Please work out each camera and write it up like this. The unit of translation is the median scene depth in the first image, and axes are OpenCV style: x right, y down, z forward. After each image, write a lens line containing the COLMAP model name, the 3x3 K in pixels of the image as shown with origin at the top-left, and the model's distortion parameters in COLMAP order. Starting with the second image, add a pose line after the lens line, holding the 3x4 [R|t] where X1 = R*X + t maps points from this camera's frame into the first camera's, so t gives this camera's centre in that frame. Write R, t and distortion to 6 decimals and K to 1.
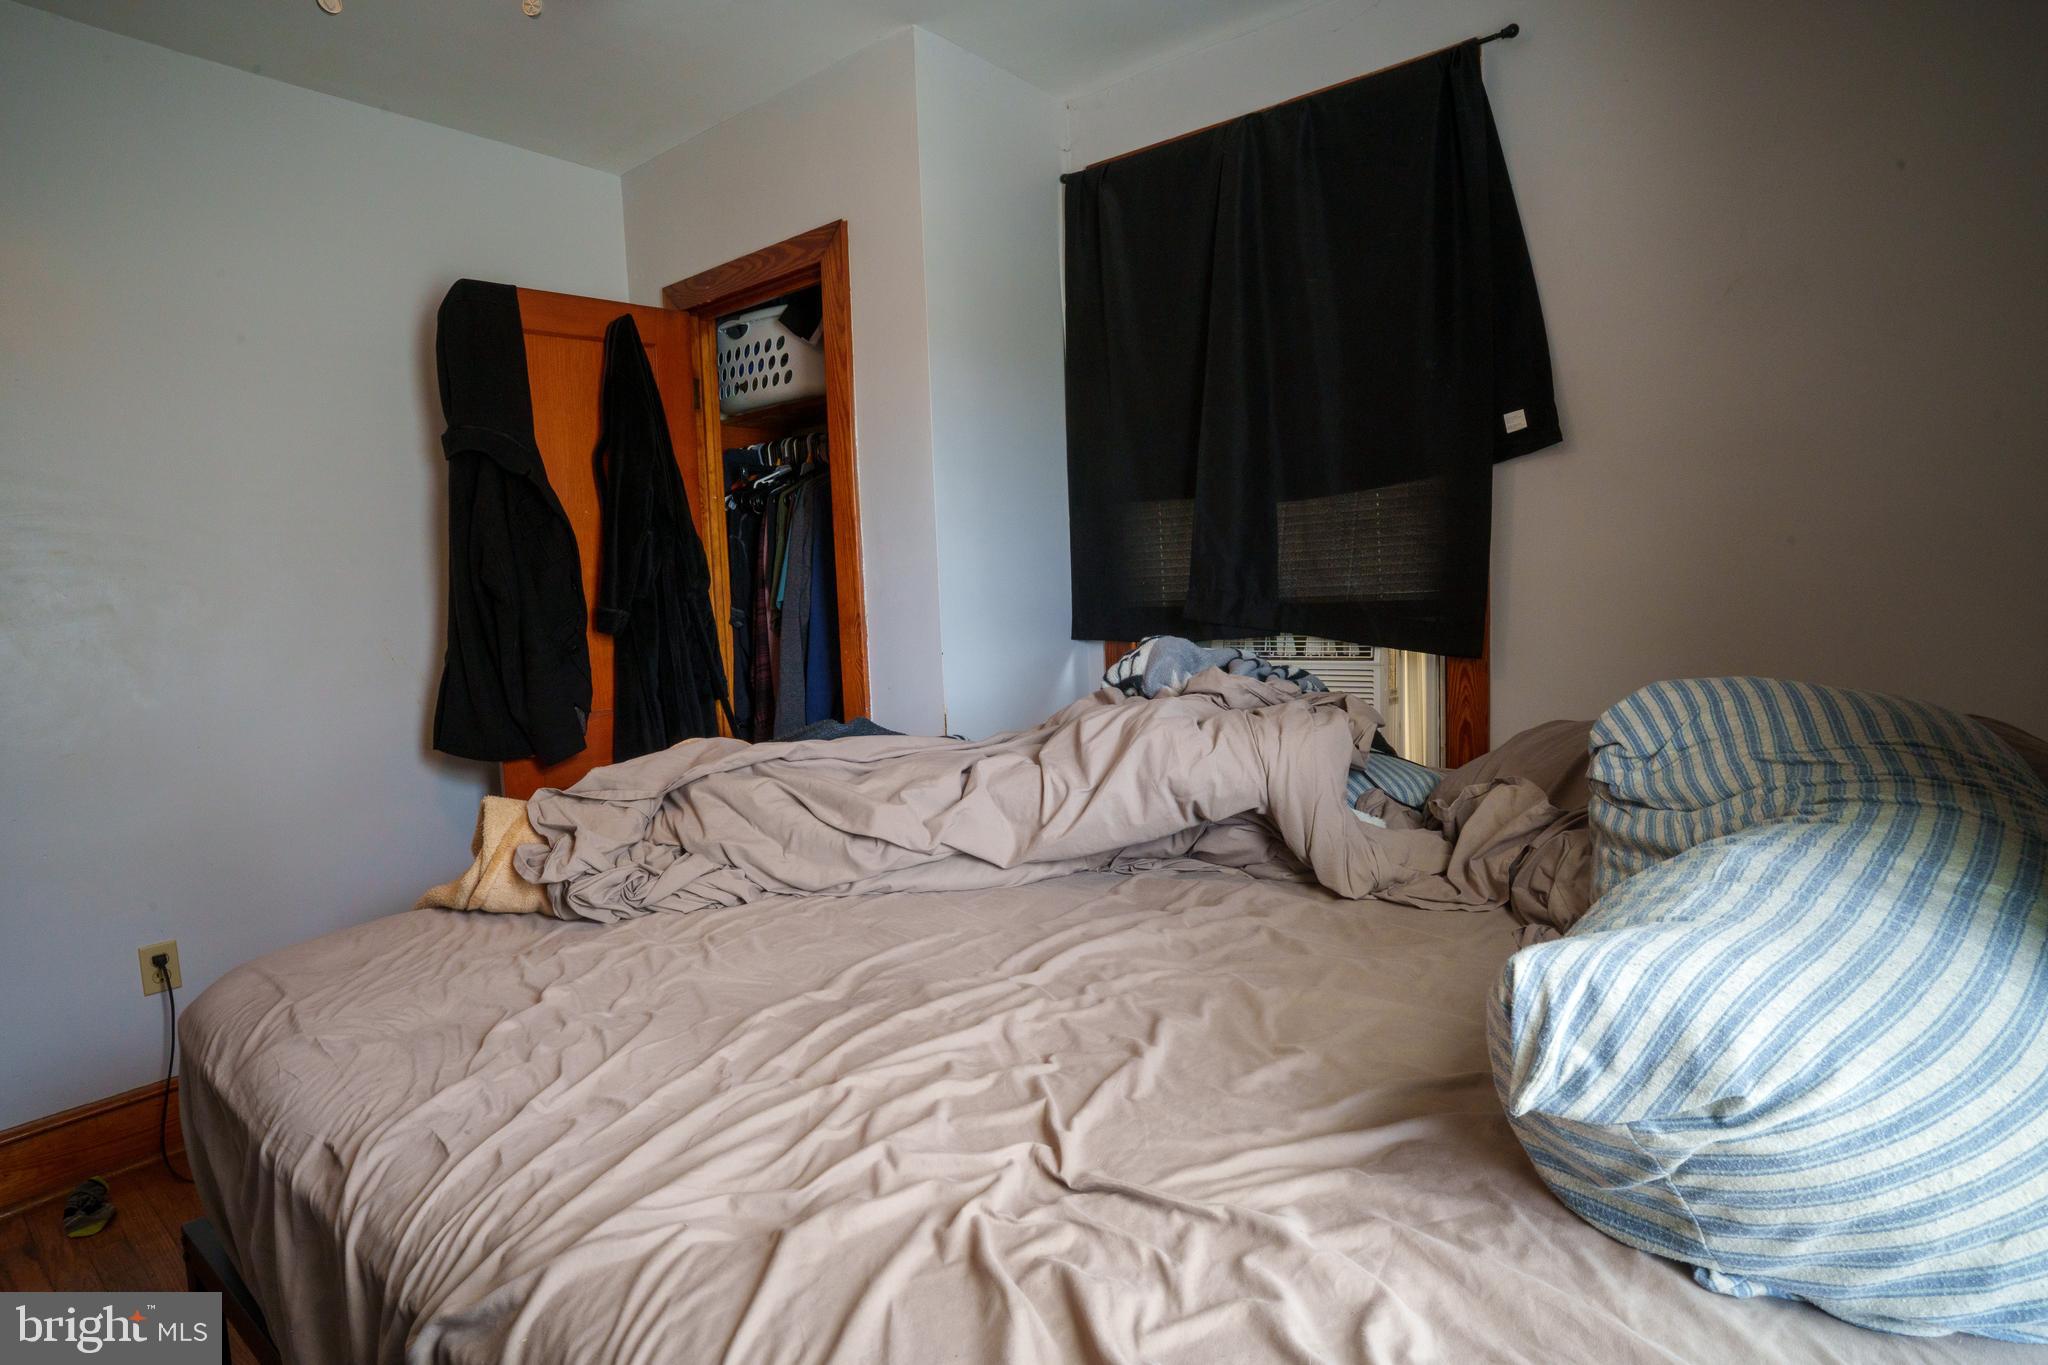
lens RADIAL K [[1056.6, 0, 1024.0], [0, 1056.6, 682.5], [0, 0, 1]] dist [-0.069829, 0.039786]
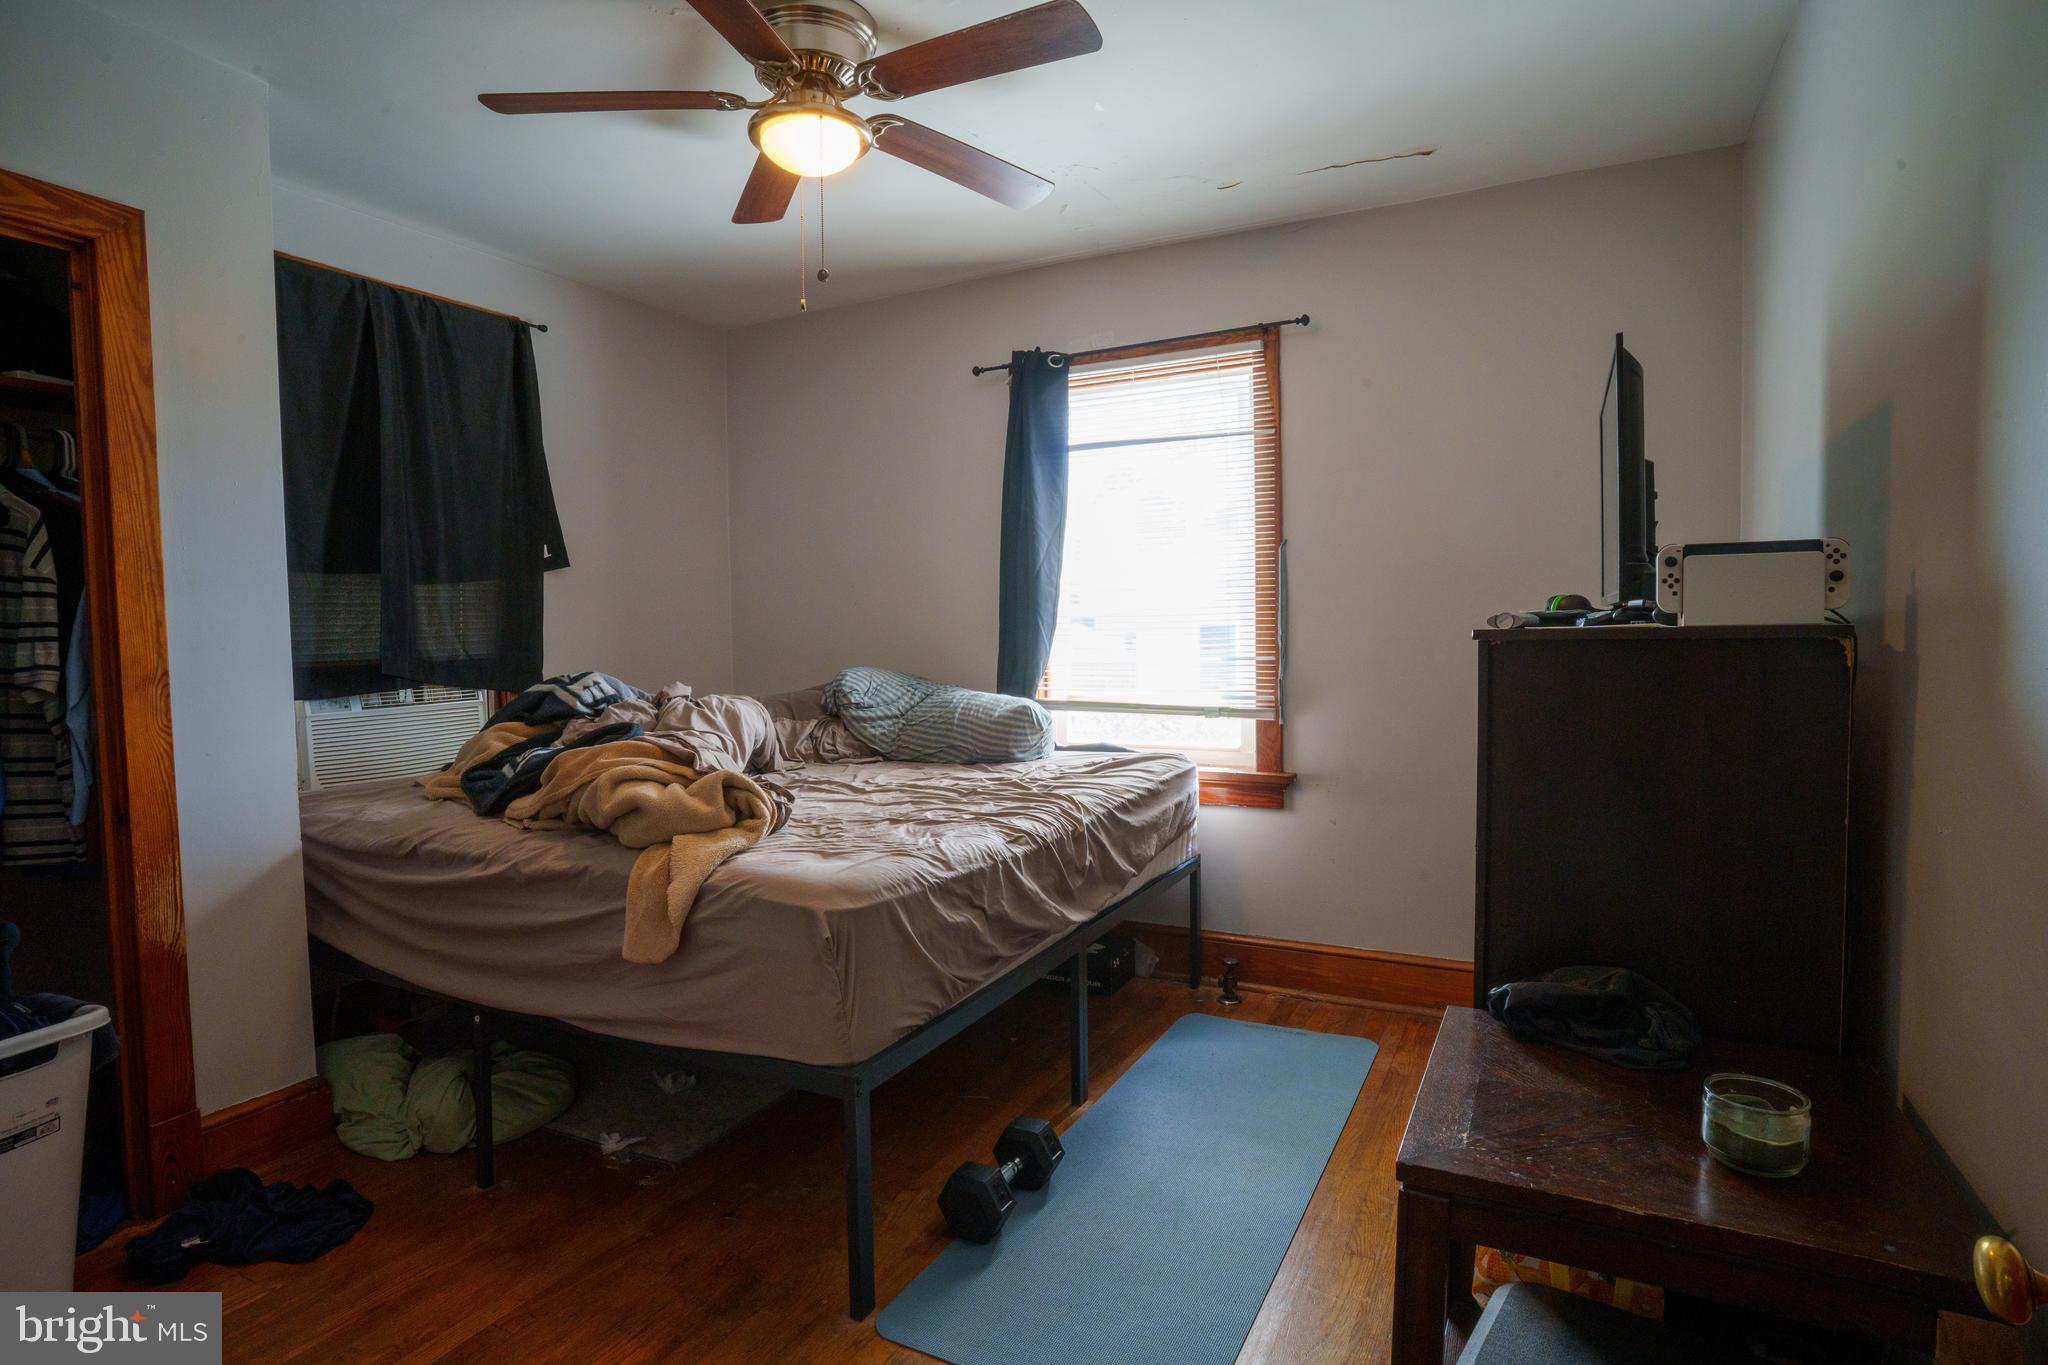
lens RADIAL K [[1056.6, 0, 1024.0], [0, 1056.6, 682.5], [0, 0, 1]] dist [-0.069829, 0.039786]
pose [[-0.228381, -0.023178, 0.973296, -1.227992], [0.112360, 0.992409, 0.049998, -0.030601], [-0.967066, 0.120778, -0.224043, 0.581886]]
